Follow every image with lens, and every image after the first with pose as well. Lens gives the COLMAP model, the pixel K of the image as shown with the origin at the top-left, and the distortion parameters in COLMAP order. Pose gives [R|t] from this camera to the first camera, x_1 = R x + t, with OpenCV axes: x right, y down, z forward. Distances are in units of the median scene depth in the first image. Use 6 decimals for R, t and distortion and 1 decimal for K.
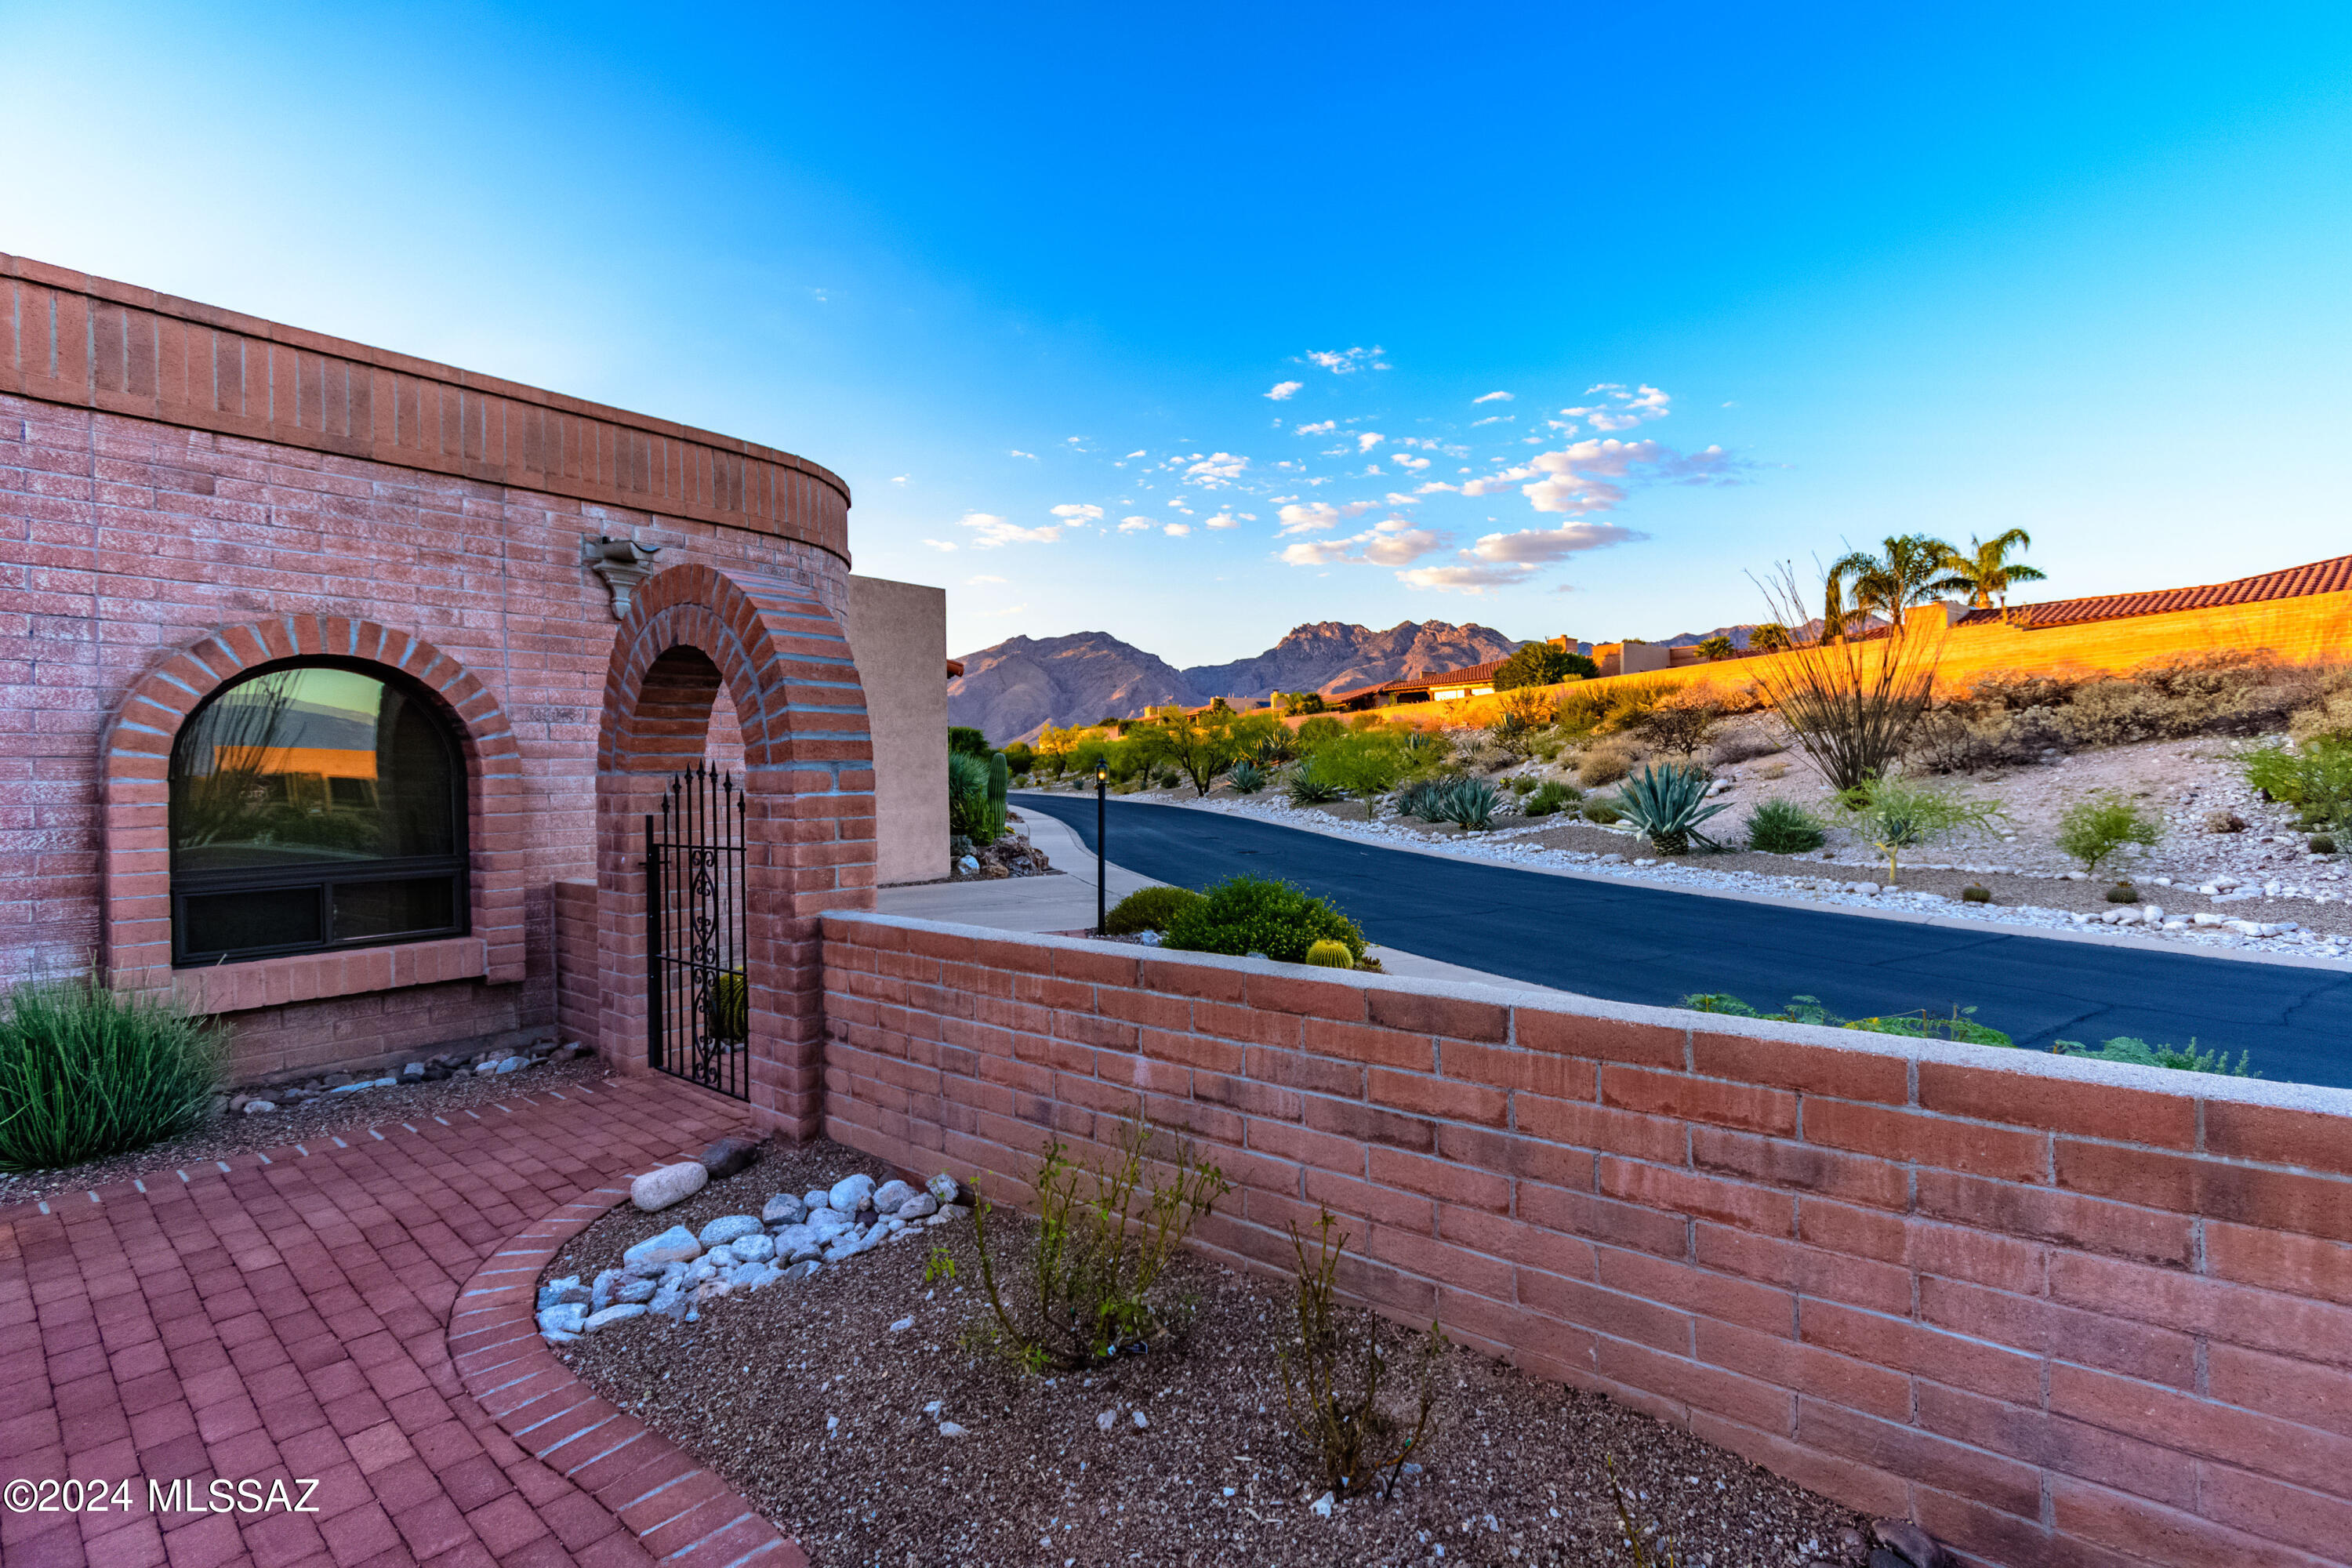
lens RADIAL K [[1069.4, 0, 1176.0], [0, 1069.4, 784.0], [0, 0, 1]] dist [0.000640, -0.000318]
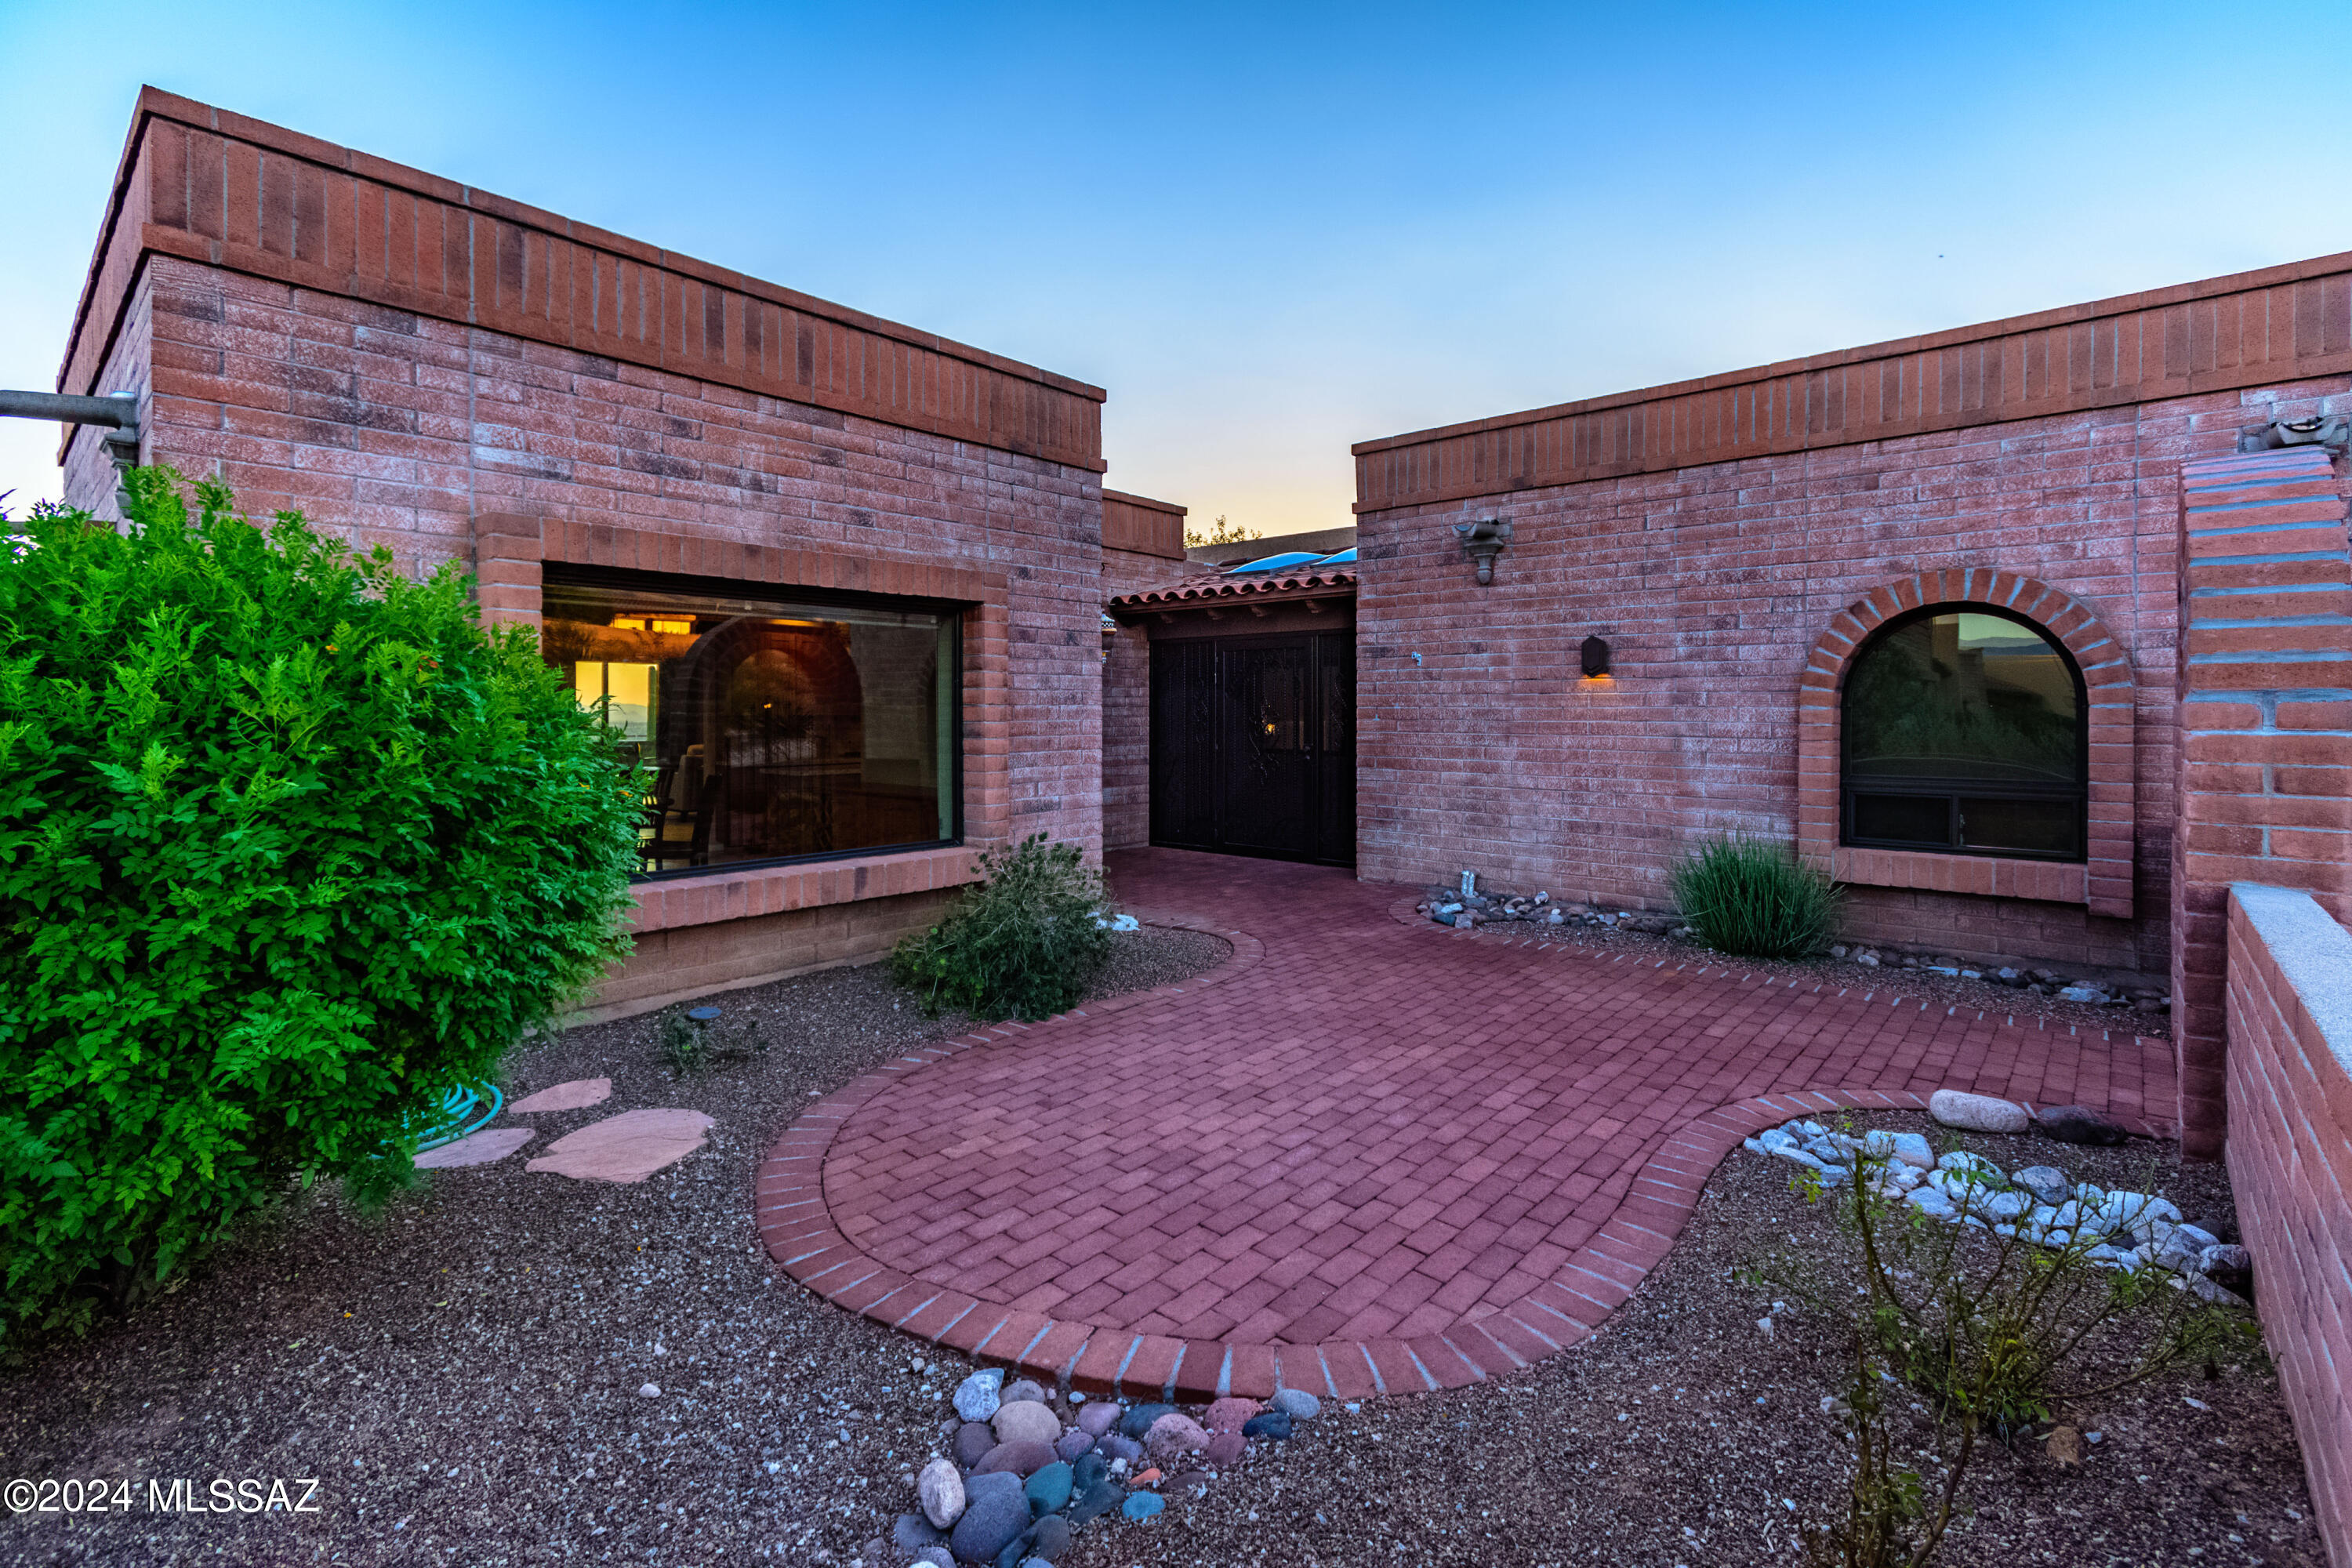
lens RADIAL K [[1042.4, 0, 1187.0], [0, 1042.4, 725.4], [0, 0, 1]] dist [-0.000038, -0.000080]
pose [[-0.066522, 0.026136, -0.997443, 0.432954], [-0.009343, 0.999597, 0.026816, -0.007961], [0.997741, 0.011103, -0.066251, 0.248535]]
